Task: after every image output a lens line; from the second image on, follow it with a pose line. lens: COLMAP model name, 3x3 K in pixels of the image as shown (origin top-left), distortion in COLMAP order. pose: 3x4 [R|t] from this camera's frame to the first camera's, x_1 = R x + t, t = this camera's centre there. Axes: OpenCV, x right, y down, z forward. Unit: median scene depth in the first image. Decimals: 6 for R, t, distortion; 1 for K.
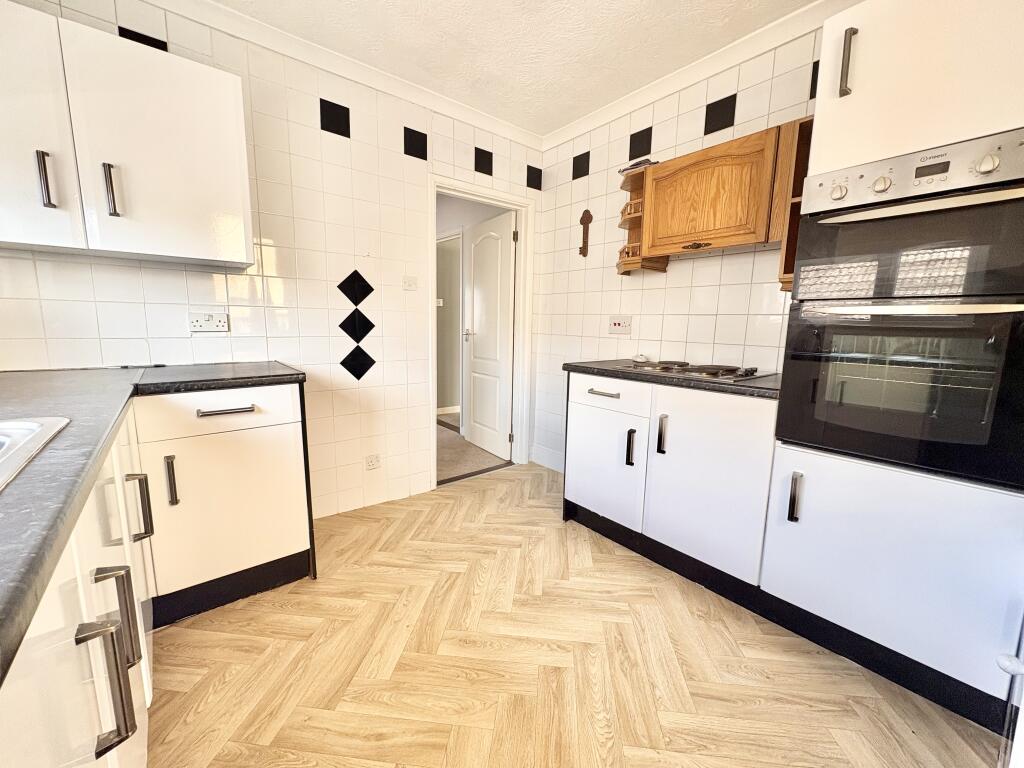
lens RADIAL K [[408.1, 0, 511.6], [0, 408.1, 384.1], [0, 0, 1]] dist [-0.000194, -0.000023]
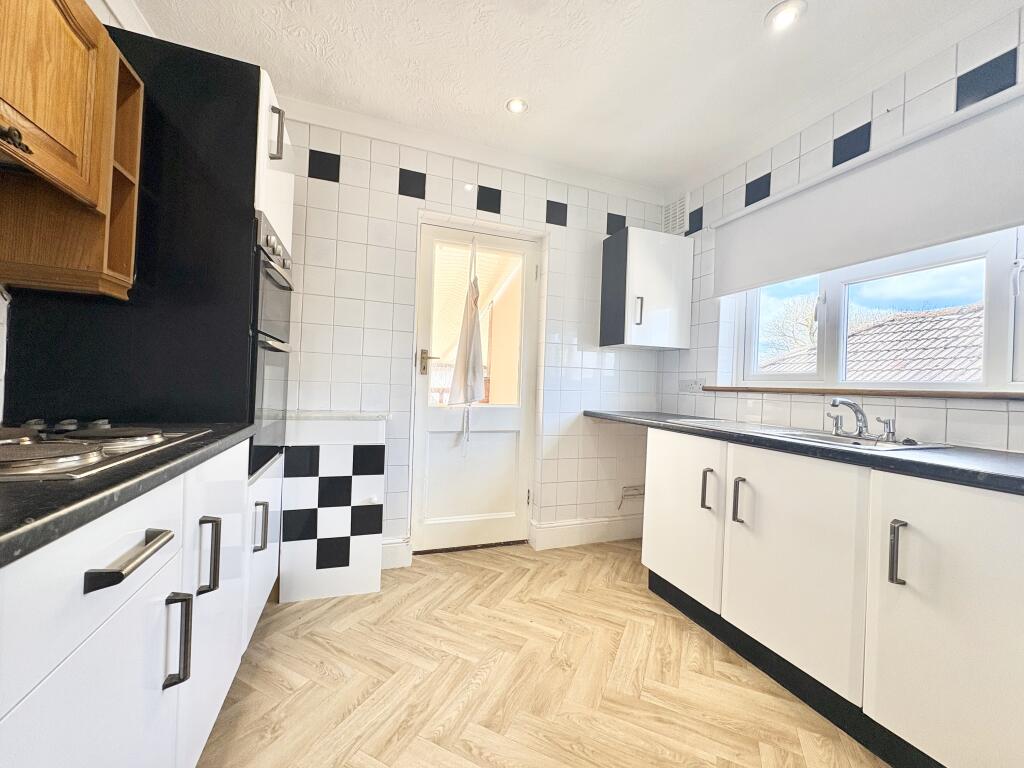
lens RADIAL K [[408.1, 0, 512.0], [0, 408.1, 382.4], [0, 0, 1]] dist [-0.000194, -0.000023]
pose [[-0.942465, -0.051858, 0.330259, -0.231698], [-0.004704, 0.989855, 0.142004, -0.248242], [-0.334273, 0.132280, -0.933147, 1.905047]]
